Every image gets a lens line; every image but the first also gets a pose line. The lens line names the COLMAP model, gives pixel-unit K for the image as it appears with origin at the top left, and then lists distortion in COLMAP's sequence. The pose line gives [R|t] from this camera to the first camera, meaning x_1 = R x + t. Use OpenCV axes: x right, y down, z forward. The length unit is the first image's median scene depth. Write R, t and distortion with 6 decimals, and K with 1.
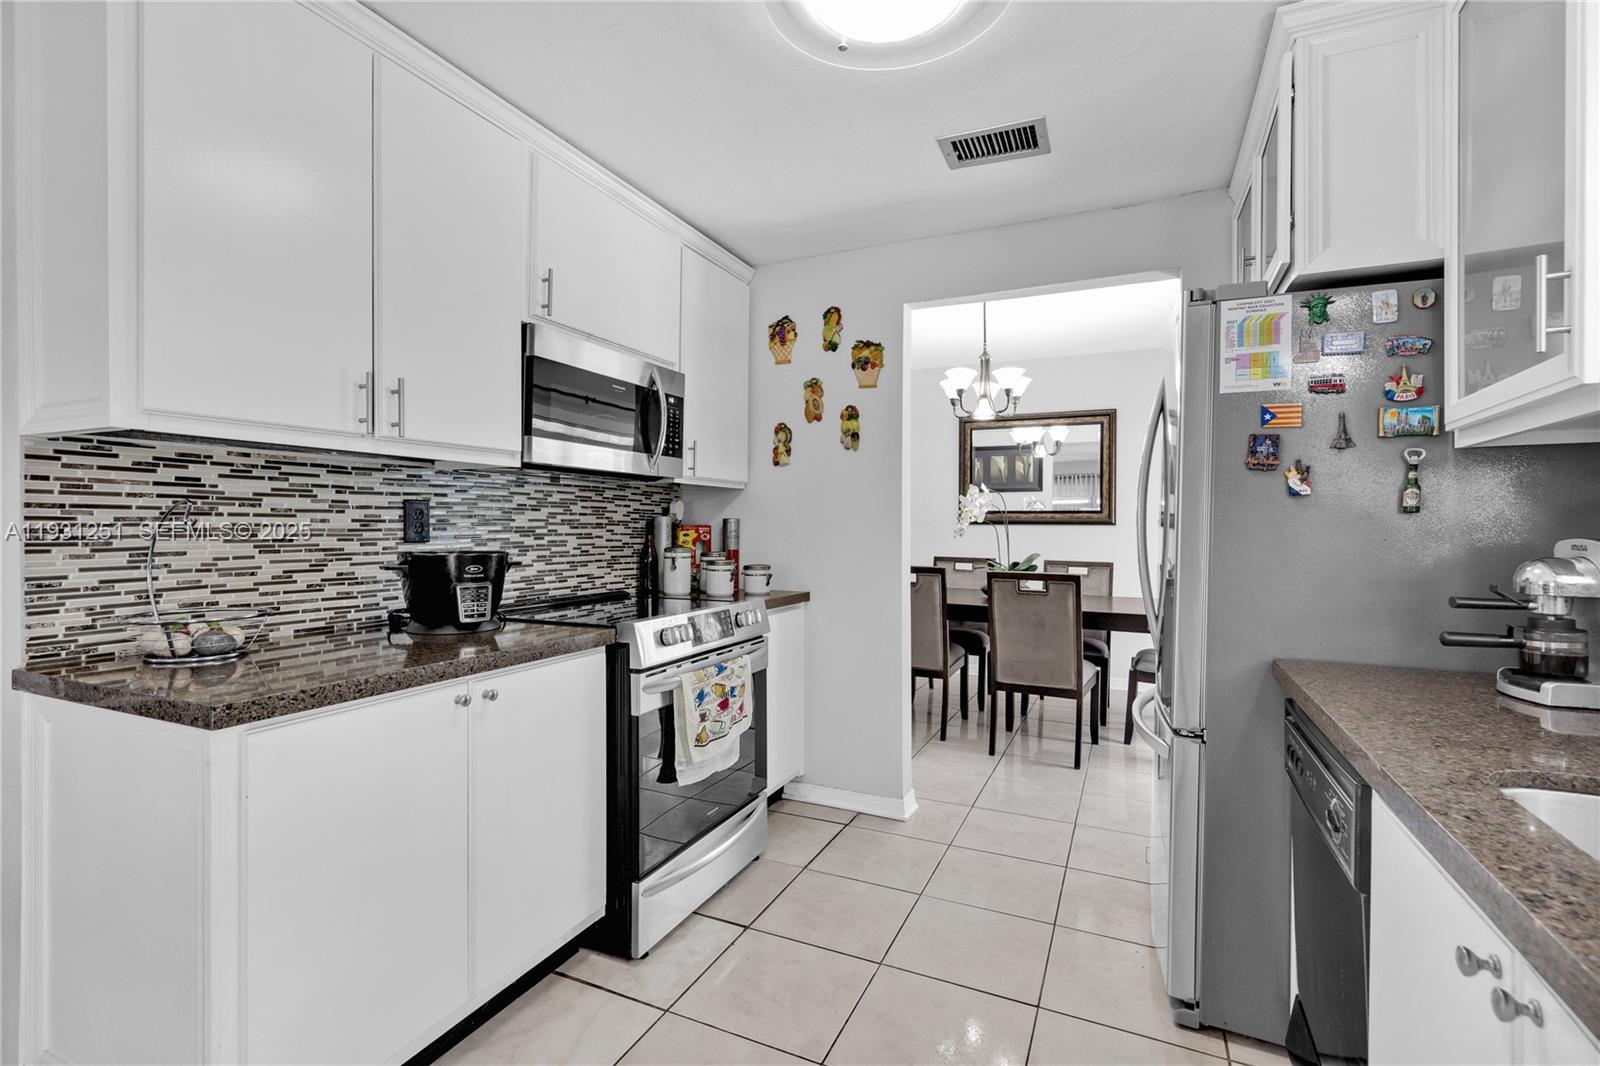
lens RADIAL K [[758.1, 0, 795.6], [0, 758.1, 530.9], [0, 0, 1]] dist [0.000786, 0.001374]
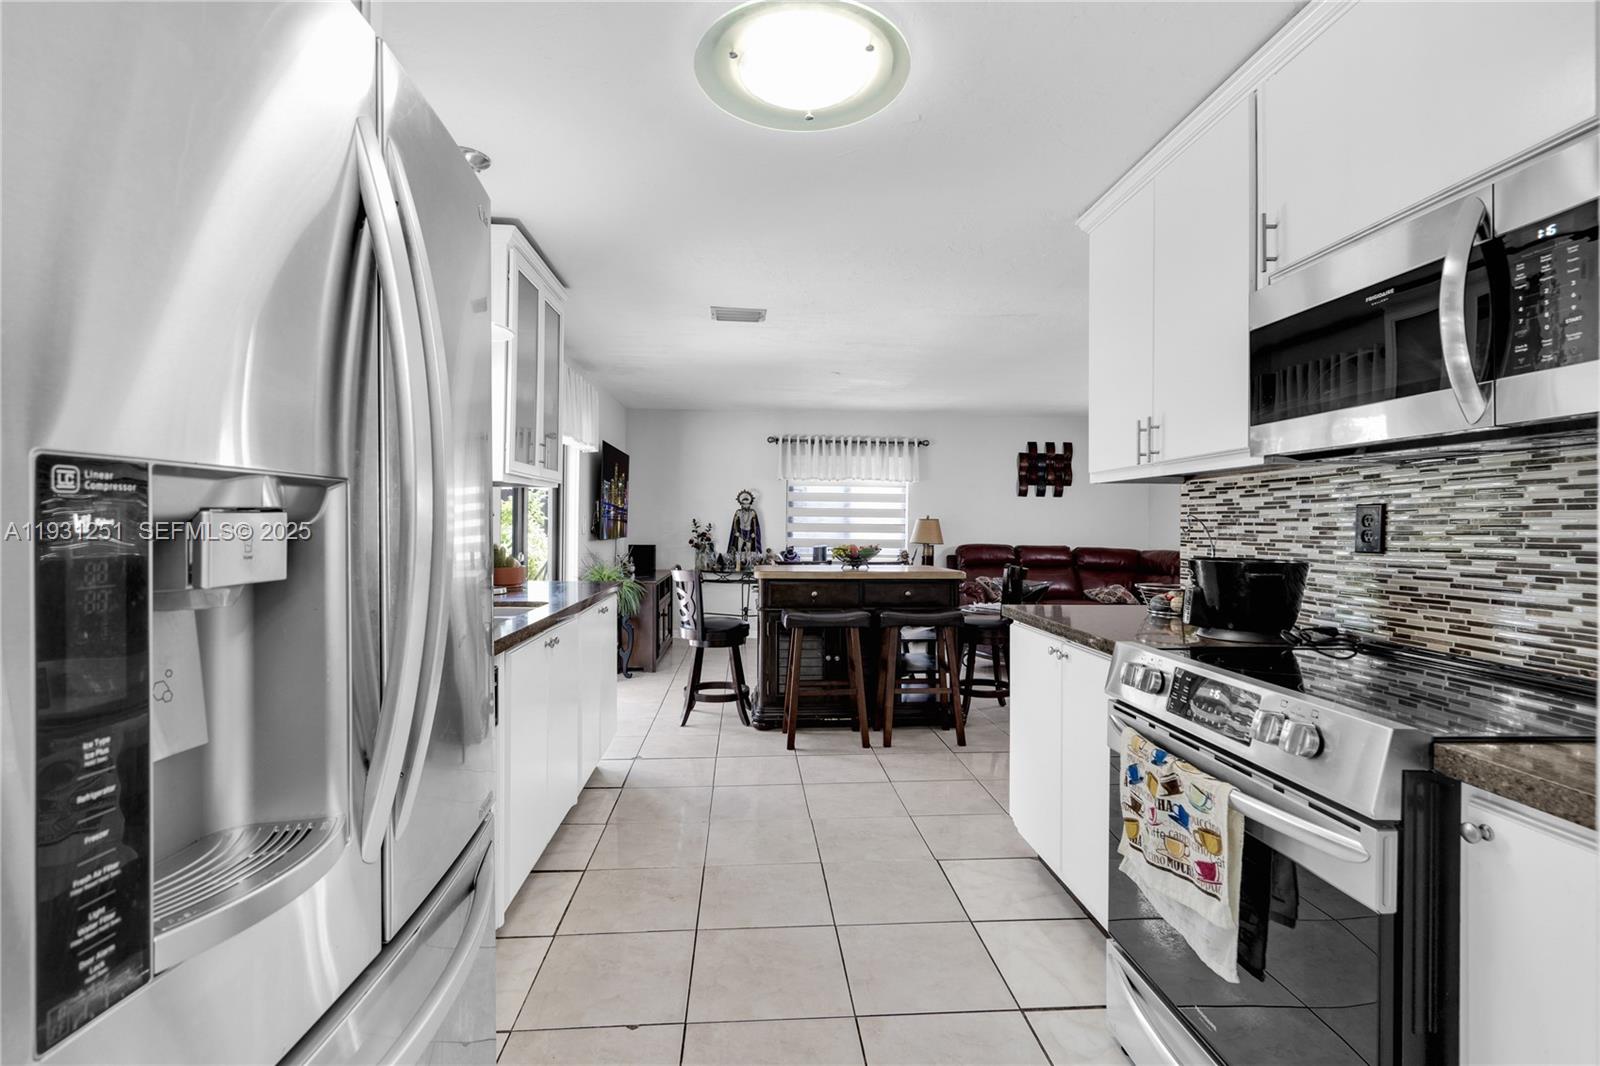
lens RADIAL K [[758.1, 0, 805.8], [0, 758.1, 533.9], [0, 0, 1]] dist [0.000786, 0.001374]
pose [[-0.877146, -0.005758, -0.480189, 0.501720], [-0.015475, 0.999748, 0.016280, -0.011603], [0.479974, 0.021711, -0.877014, 1.522881]]
